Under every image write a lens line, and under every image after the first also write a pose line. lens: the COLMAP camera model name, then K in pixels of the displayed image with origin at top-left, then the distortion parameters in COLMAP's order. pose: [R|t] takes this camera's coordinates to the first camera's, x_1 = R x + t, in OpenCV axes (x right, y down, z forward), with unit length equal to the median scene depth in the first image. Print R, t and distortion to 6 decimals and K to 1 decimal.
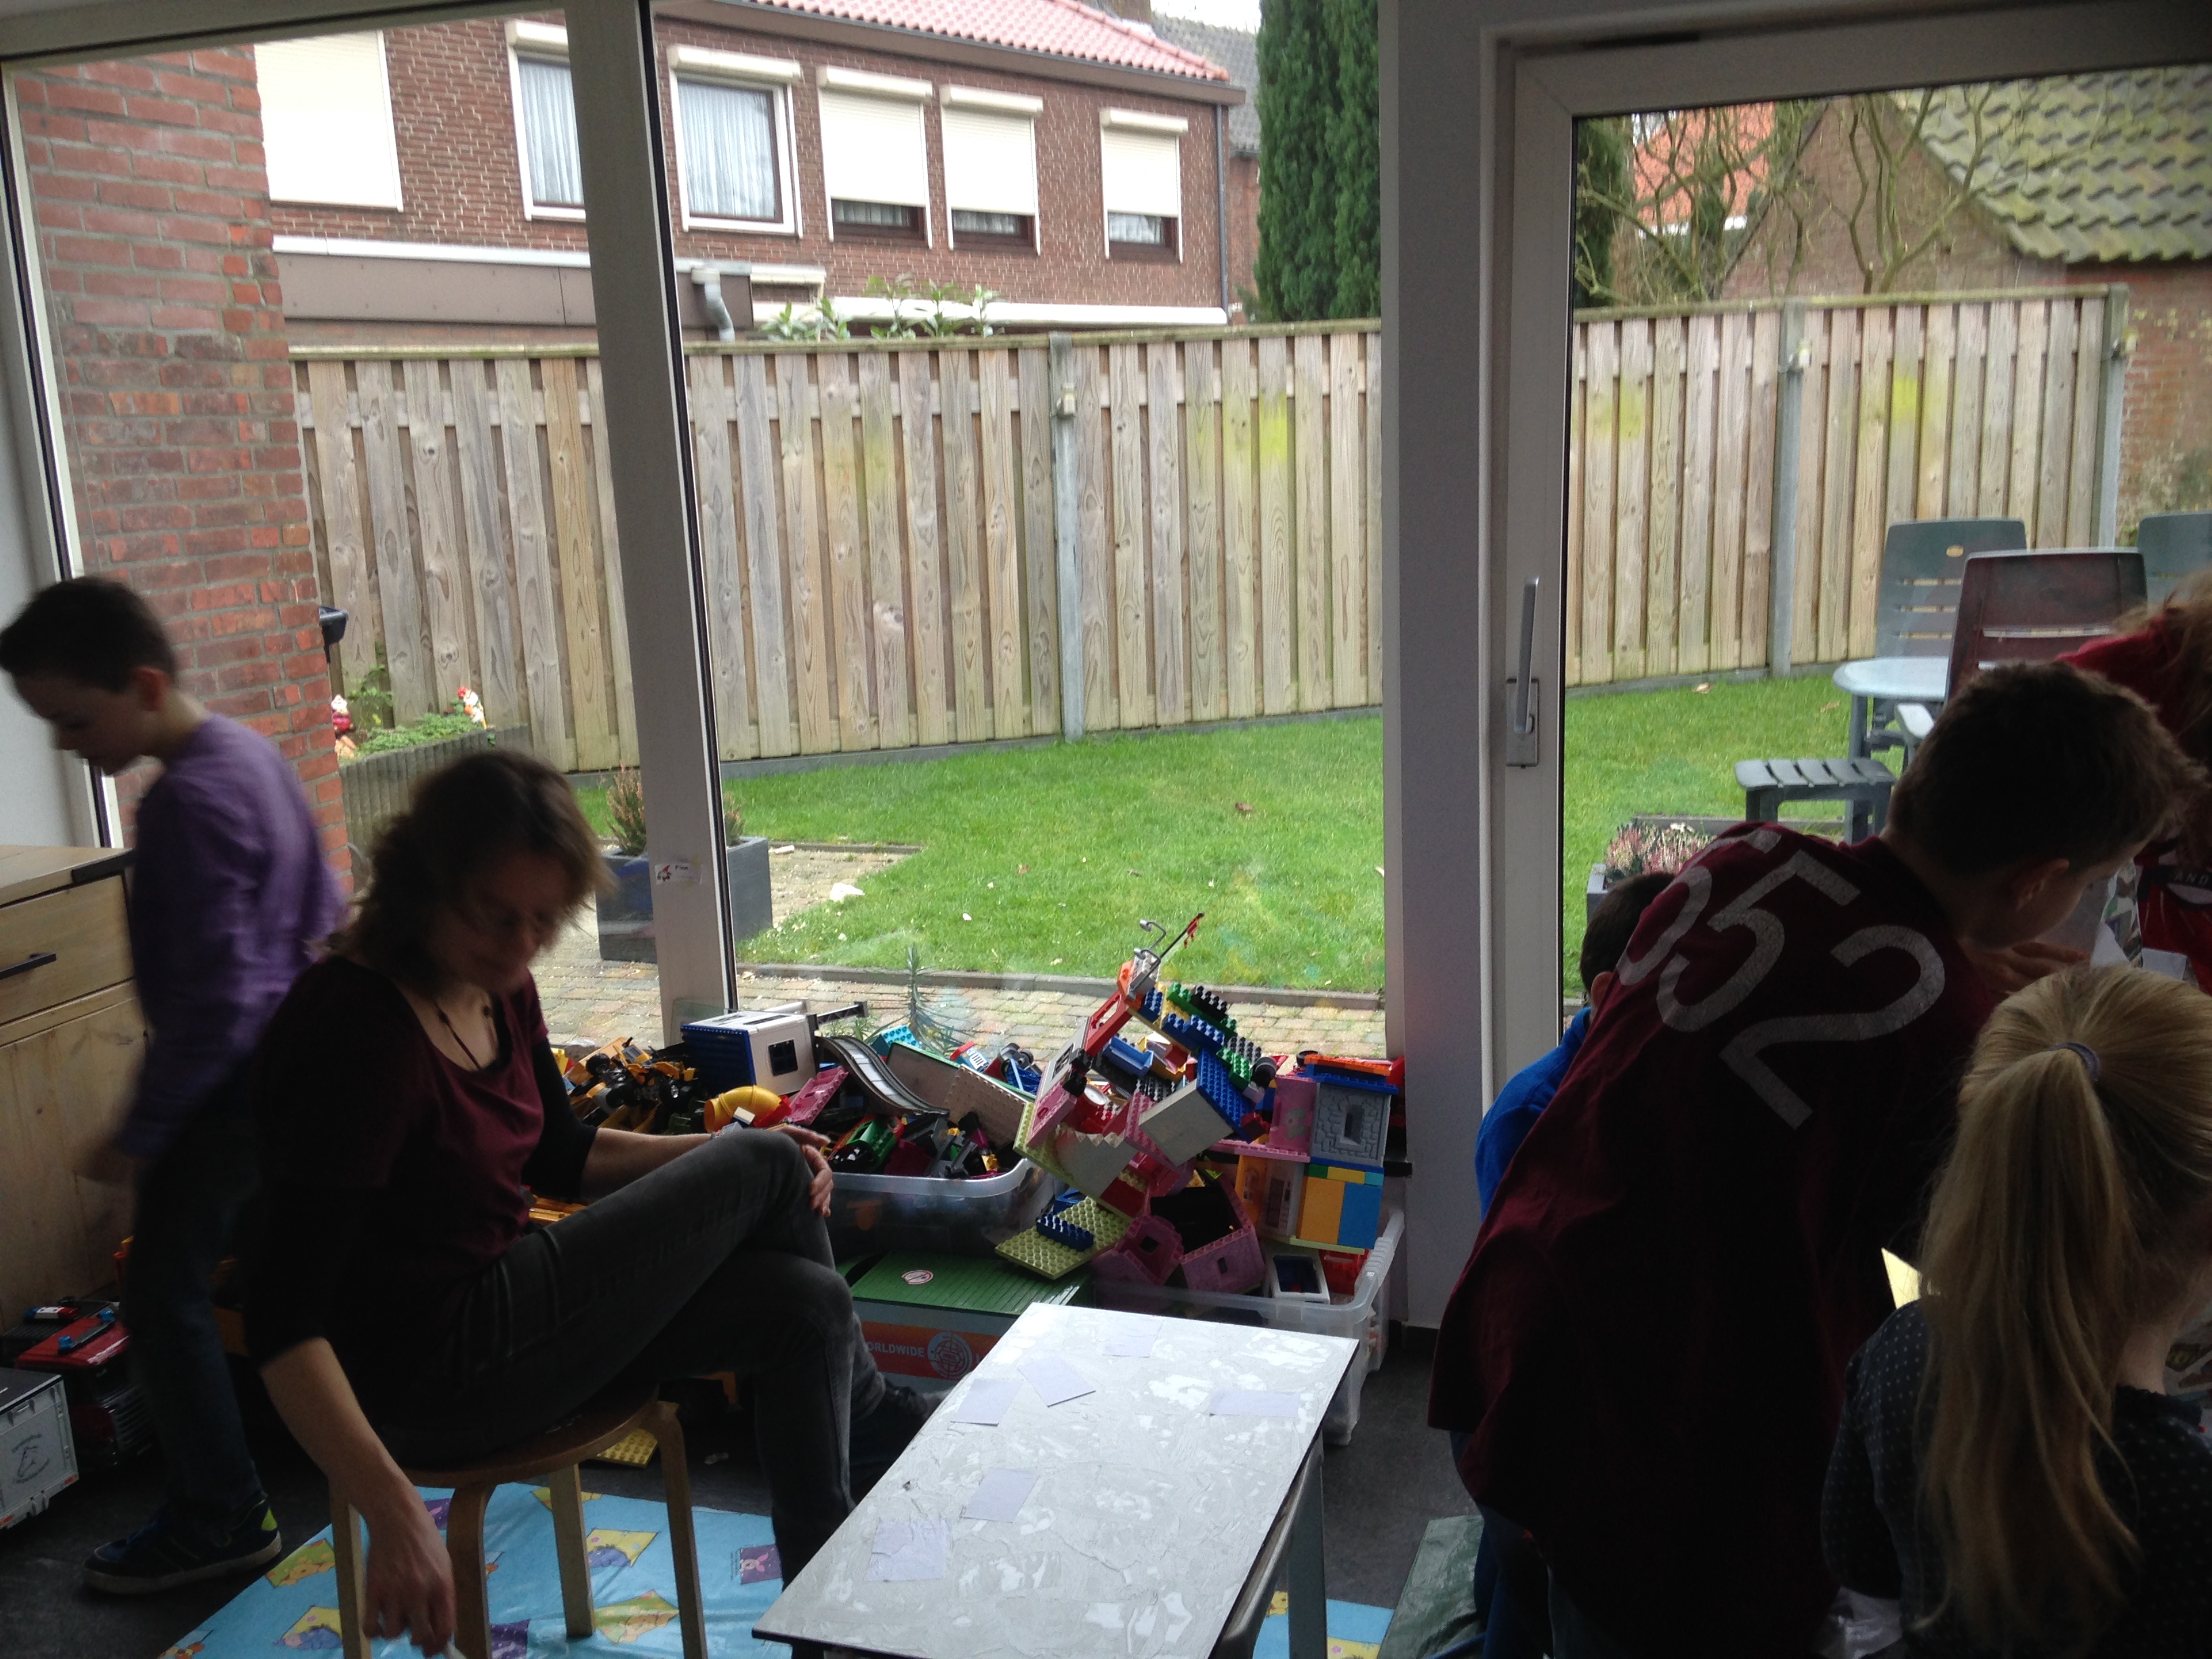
lens RADIAL K [[2071.0, 0, 1115.7], [0, 2071.0, 821.0], [0, 0, 1]] dist [0.075285, 0.000000]
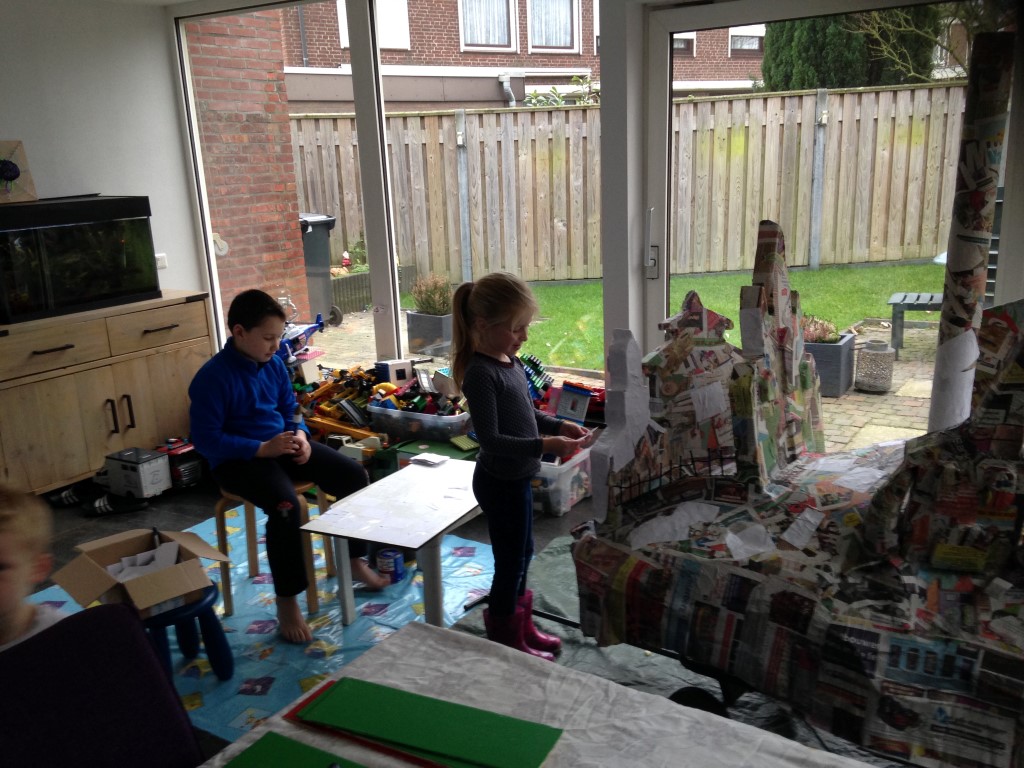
lens RADIAL K [[958.7, 0, 508.2], [0, 958.7, 386.6], [0, 0, 1]] dist [0.075285, 0.000000]
pose [[0.964945, 0.061204, -0.255216, 0.127555], [-0.044728, 0.996552, 0.069877, 0.013158], [0.258613, -0.056012, 0.964356, -0.090401]]
